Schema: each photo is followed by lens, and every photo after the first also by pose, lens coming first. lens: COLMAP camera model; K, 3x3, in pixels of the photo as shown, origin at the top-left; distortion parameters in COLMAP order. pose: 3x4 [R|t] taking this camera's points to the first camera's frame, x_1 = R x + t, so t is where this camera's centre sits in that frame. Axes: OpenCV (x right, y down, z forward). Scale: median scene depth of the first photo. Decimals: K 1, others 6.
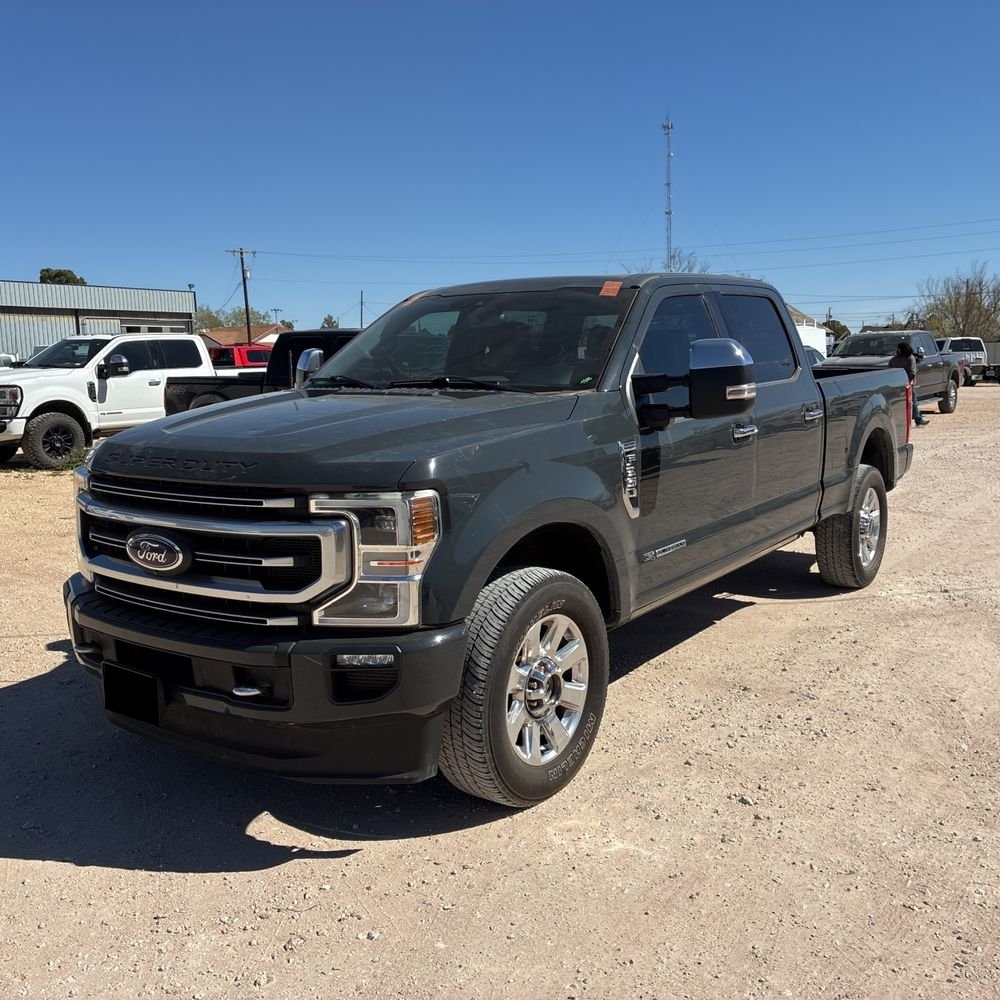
lens RADIAL K [[1026.5, 0, 509.7], [0, 1026.5, 501.2], [0, 0, 1]] dist [0.019573, 0.030406]
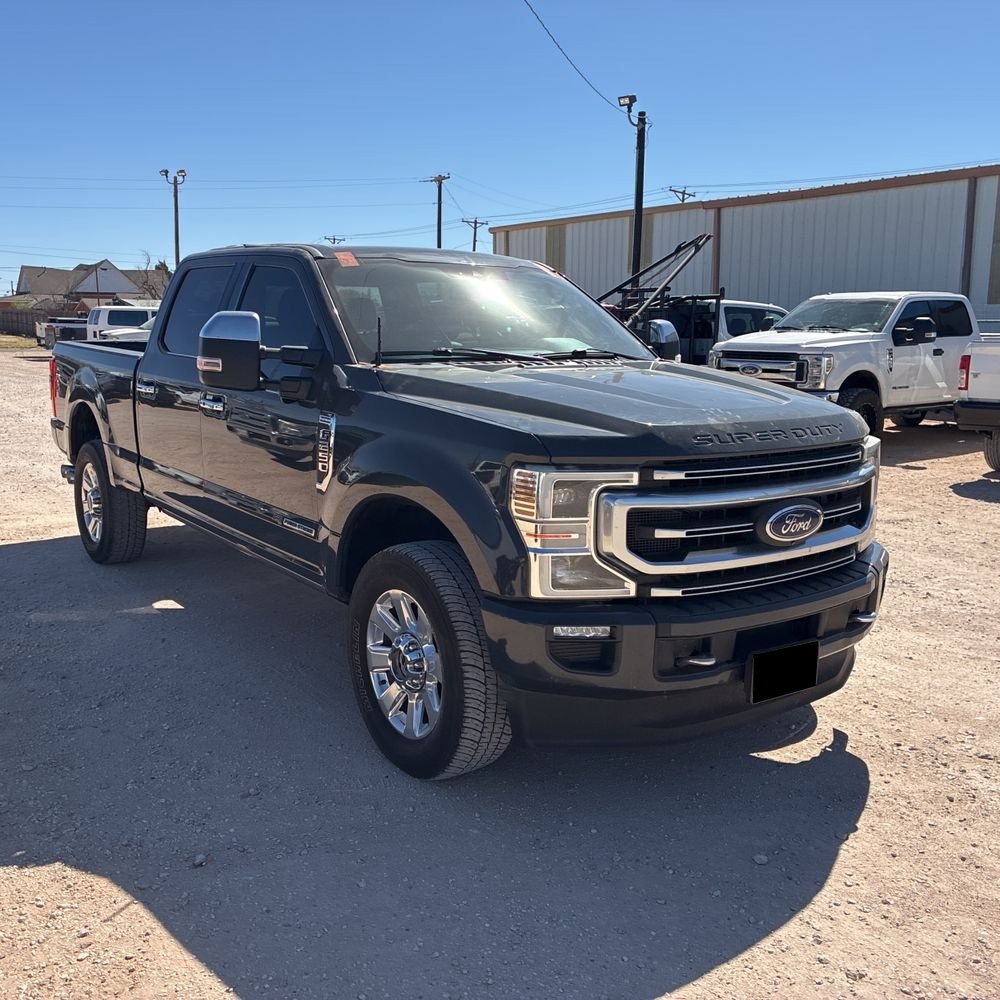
lens RADIAL K [[1012.8, 0, 502.0], [0, 1012.8, 498.5], [0, 0, 1]] dist [0.037704, 0.000718]
pose [[0.314137, -0.140139, 0.938977, -1.100513], [0.116000, 0.987301, 0.108543, -0.093614], [-0.942264, 0.074824, 0.326404, 0.753632]]
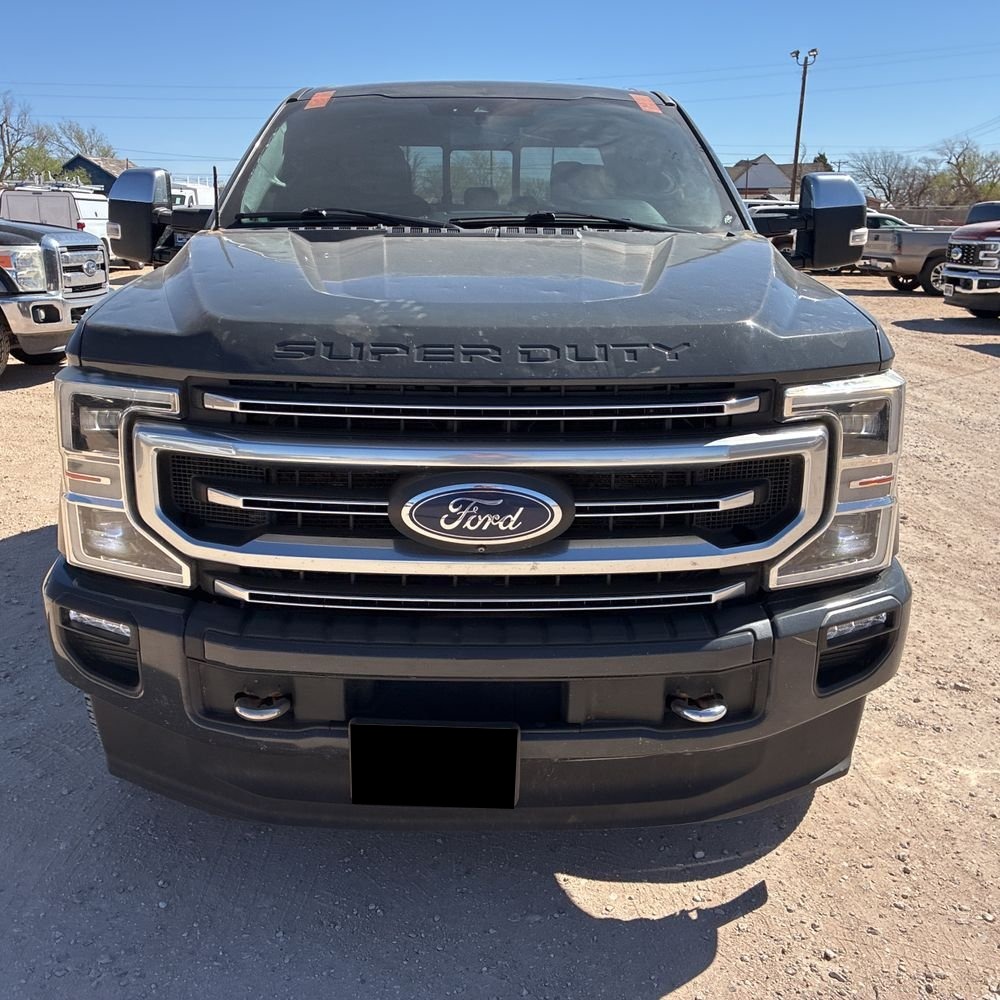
lens RADIAL K [[1026.2, 0, 482.6], [0, 1026.2, 502.9], [0, 0, 1]] dist [0.013634, 0.012891]
pose [[0.814301, -0.136458, 0.564174, -0.527694], [0.063044, 0.987015, 0.147738, -0.031563], [-0.577009, -0.084736, 0.812331, 0.435602]]
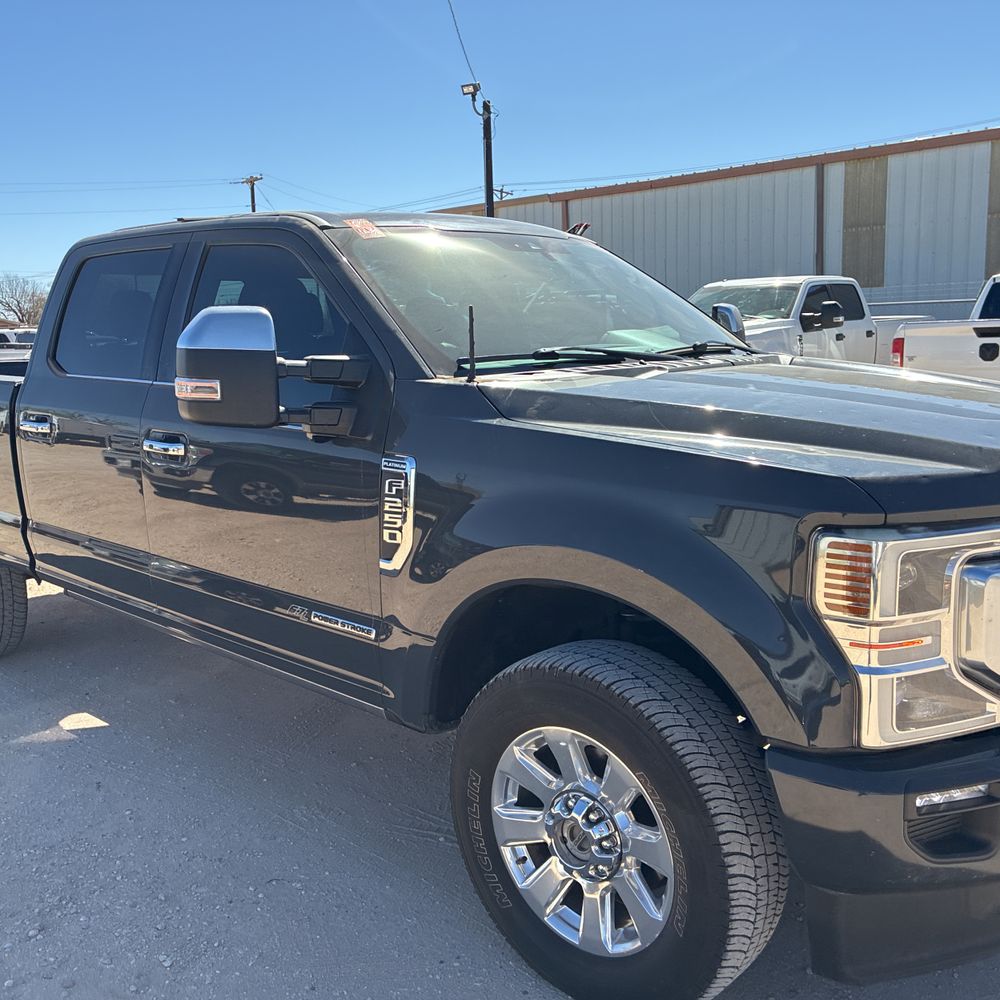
lens RADIAL K [[1014.9, 0, 499.1], [0, 1014.9, 493.9], [0, 0, 1]] dist [0.027124, 0.001384]
pose [[0.140547, -0.149251, 0.978760, -0.856853], [0.164264, 0.978387, 0.125607, -0.132562], [-0.976352, 0.143121, 0.162026, 1.049839]]
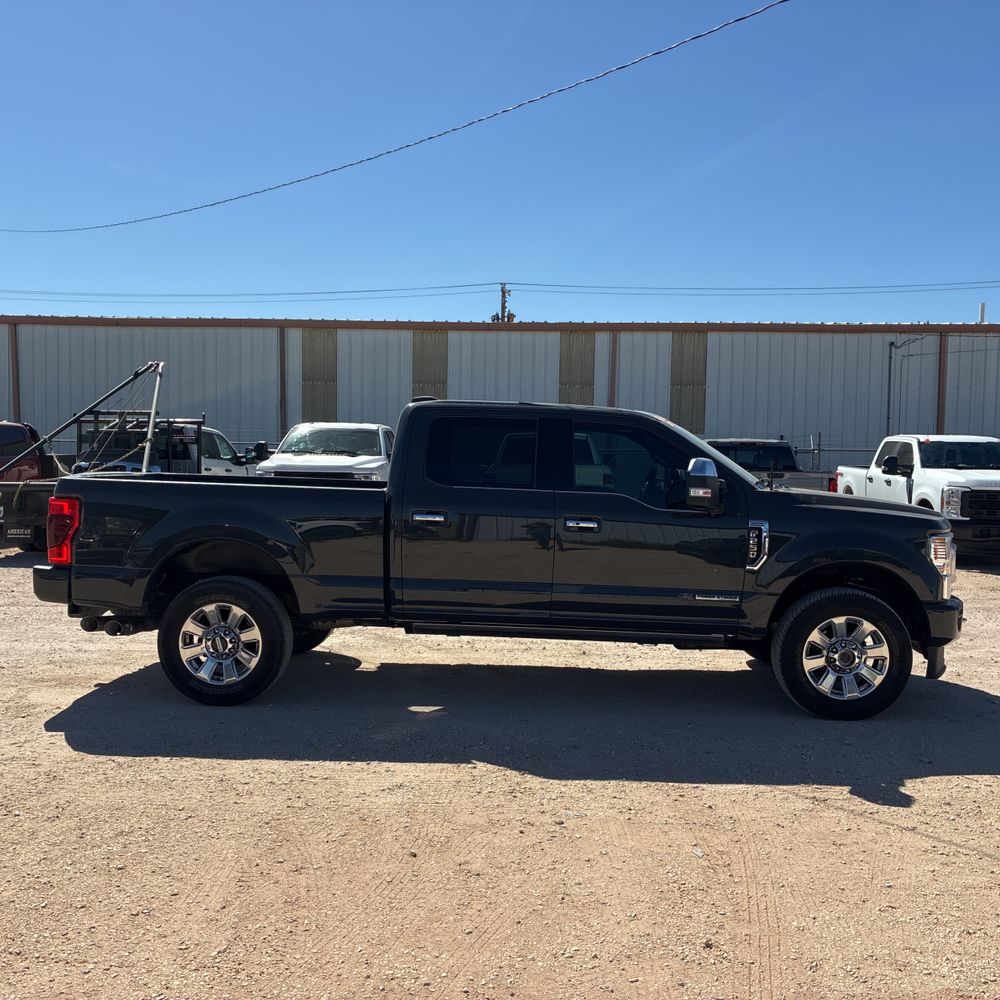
lens RADIAL K [[1026.5, 0, 509.7], [0, 1026.5, 501.2], [0, 0, 1]] dist [0.019573, 0.030406]
pose [[-0.544853, -0.032842, 0.837889, -1.337738], [0.110778, 0.987655, 0.110748, -0.326662], [-0.831182, 0.153161, -0.534488, 2.327535]]
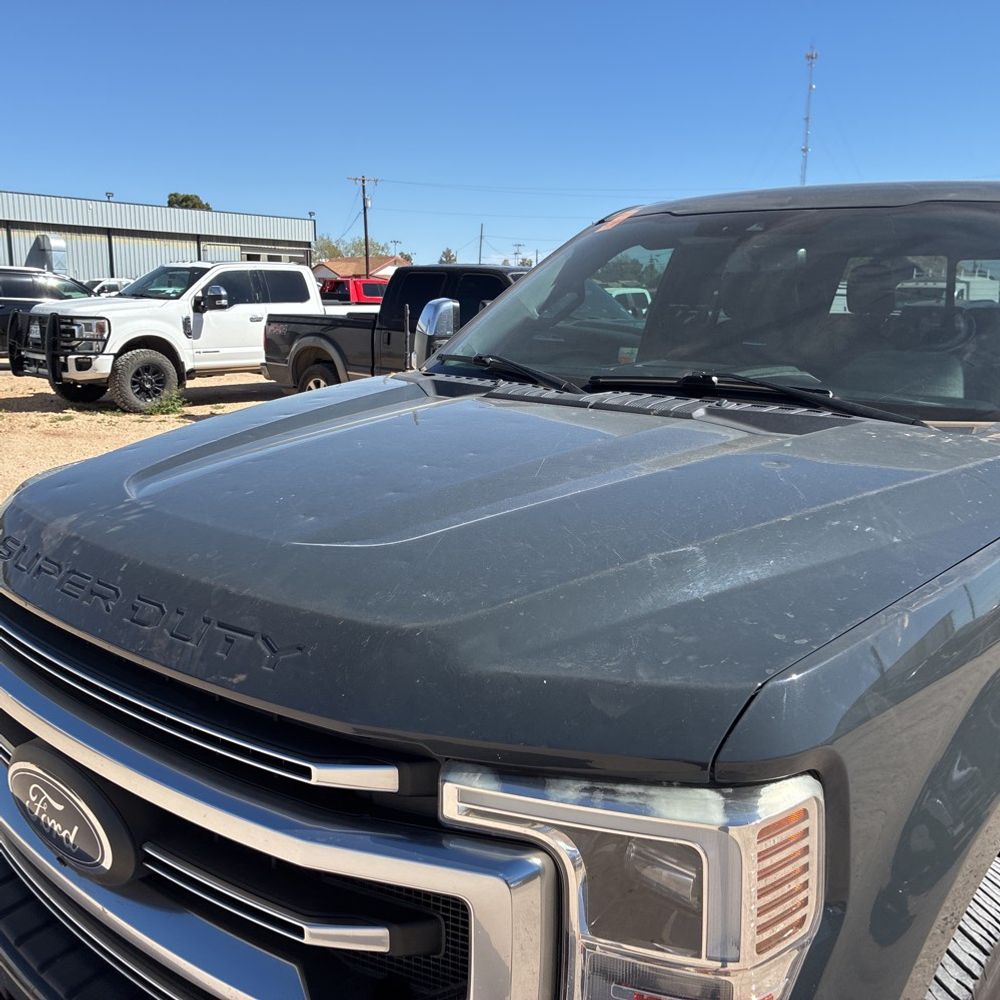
lens RADIAL K [[1028.0, 0, 509.3], [0, 1028.0, 506.1], [0, 0, 1]] dist [0.028268, -0.005200]
pose [[0.993131, 0.056335, -0.102552, -0.105863], [-0.049824, 0.996642, 0.064977, -0.086277], [0.105868, -0.059421, 0.992603, 0.495370]]
